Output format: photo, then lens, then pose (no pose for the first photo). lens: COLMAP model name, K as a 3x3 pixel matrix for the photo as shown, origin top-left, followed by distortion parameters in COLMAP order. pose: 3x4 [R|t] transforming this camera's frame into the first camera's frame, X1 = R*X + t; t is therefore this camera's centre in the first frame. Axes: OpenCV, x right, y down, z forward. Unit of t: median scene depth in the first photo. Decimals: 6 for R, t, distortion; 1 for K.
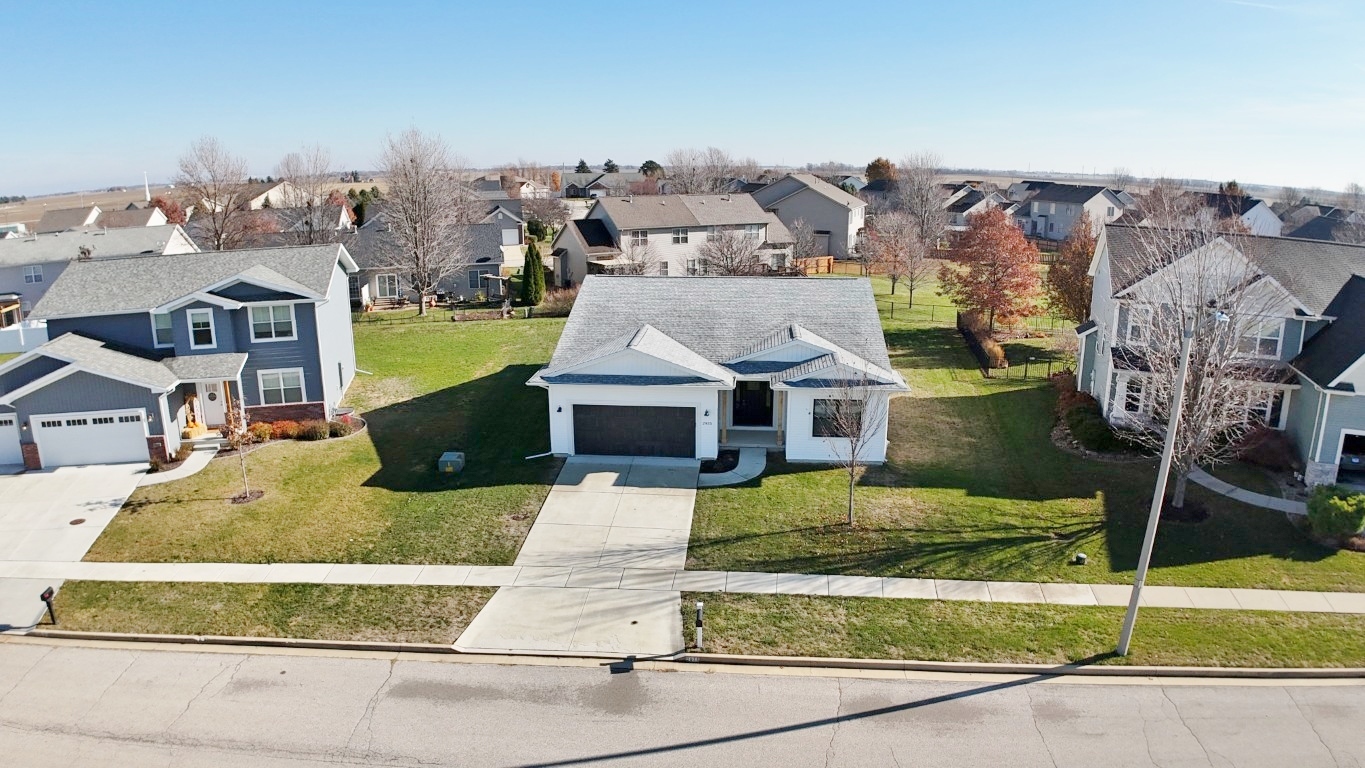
lens RADIAL K [[832.1, 0, 685.7], [0, 832.1, 373.0], [0, 0, 1]] dist [-0.162534, 0.003676]
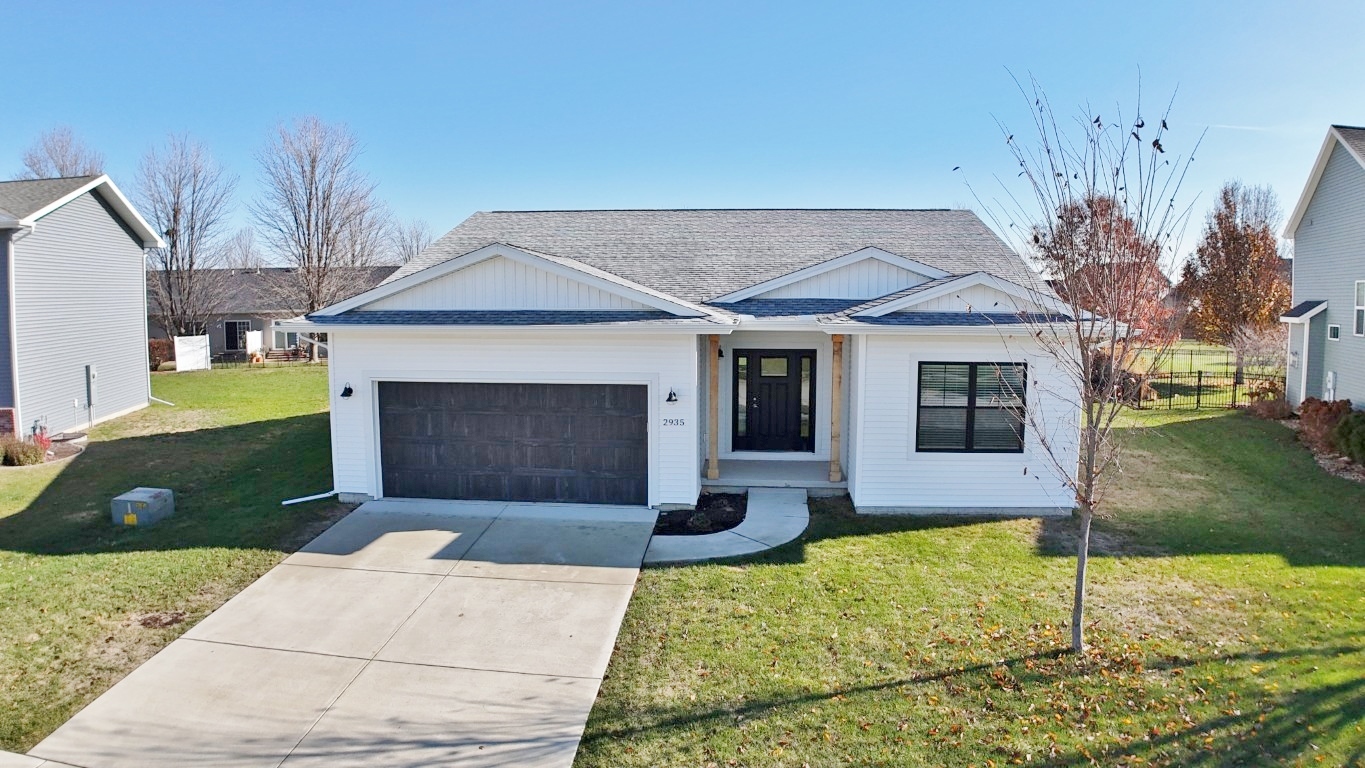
lens RADIAL K [[832.1, 0, 685.7], [0, 832.1, 373.0], [0, 0, 1]] dist [-0.162534, 0.003676]
pose [[0.999999, 0.001477, -0.000555, 0.033425], [-0.001545, 0.987699, -0.156363, 0.105880], [0.000318, 0.156363, 0.987700, 0.582111]]
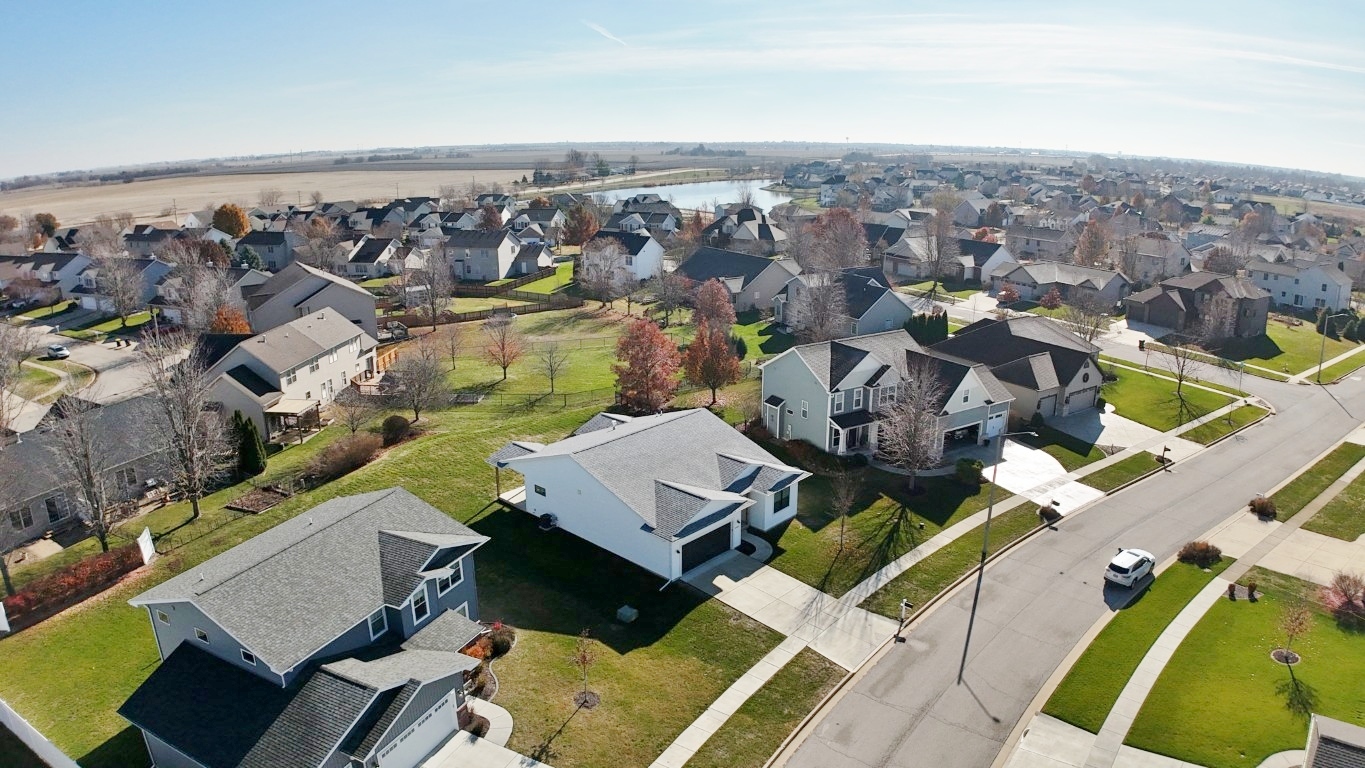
lens RADIAL K [[832.1, 0, 685.7], [0, 832.1, 373.0], [0, 0, 1]] dist [-0.162534, 0.003676]
pose [[0.628062, -0.204090, 0.750923, -1.275642], [0.192315, 0.975769, 0.104351, -0.457958], [-0.754025, 0.078875, 0.652093, -0.048823]]
